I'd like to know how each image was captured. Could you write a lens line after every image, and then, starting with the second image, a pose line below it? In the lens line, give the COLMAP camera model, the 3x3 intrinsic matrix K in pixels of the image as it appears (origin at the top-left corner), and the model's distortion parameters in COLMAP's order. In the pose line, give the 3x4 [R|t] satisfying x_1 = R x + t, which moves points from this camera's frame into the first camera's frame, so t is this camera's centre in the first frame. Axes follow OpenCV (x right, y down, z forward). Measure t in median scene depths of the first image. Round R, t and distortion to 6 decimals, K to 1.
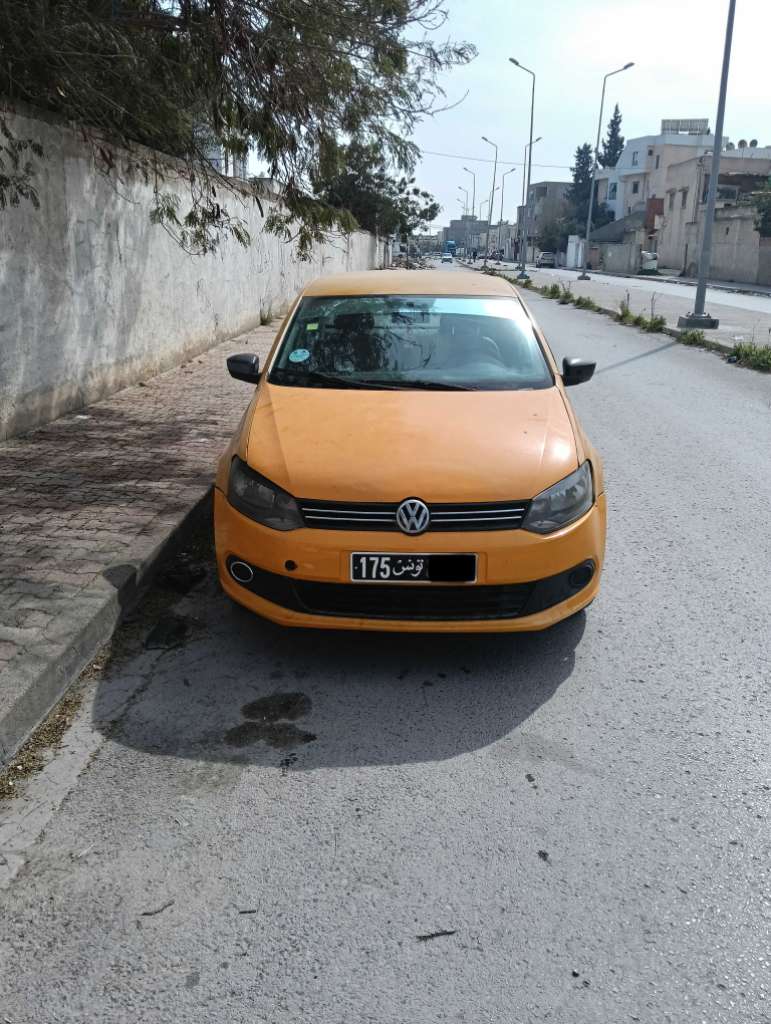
lens RADIAL K [[813.4, 0, 381.2], [0, 813.4, 513.9], [0, 0, 1]] dist [0.021117, -0.059956]
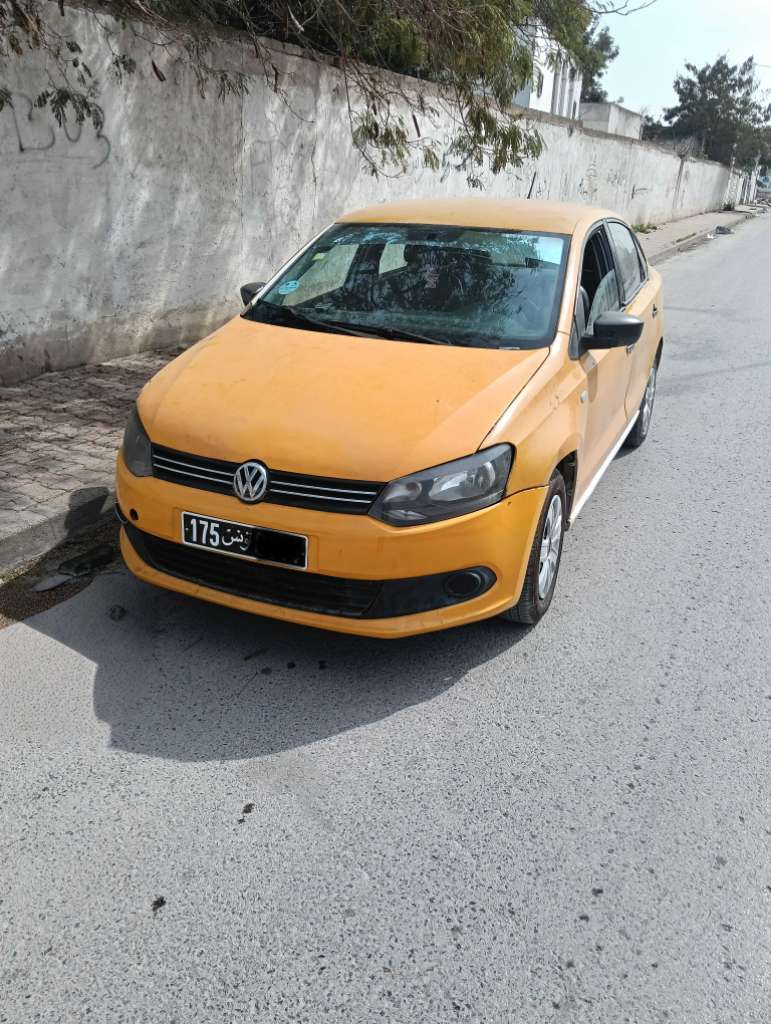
lens RADIAL K [[813.4, 0, 384.6], [0, 813.4, 513.7], [0, 0, 1]] dist [0.021117, -0.059956]
pose [[0.927726, 0.160294, -0.337092, 0.457438], [-0.134330, 0.985964, 0.099150, -0.066865], [0.348253, -0.046703, 0.936236, 0.227815]]
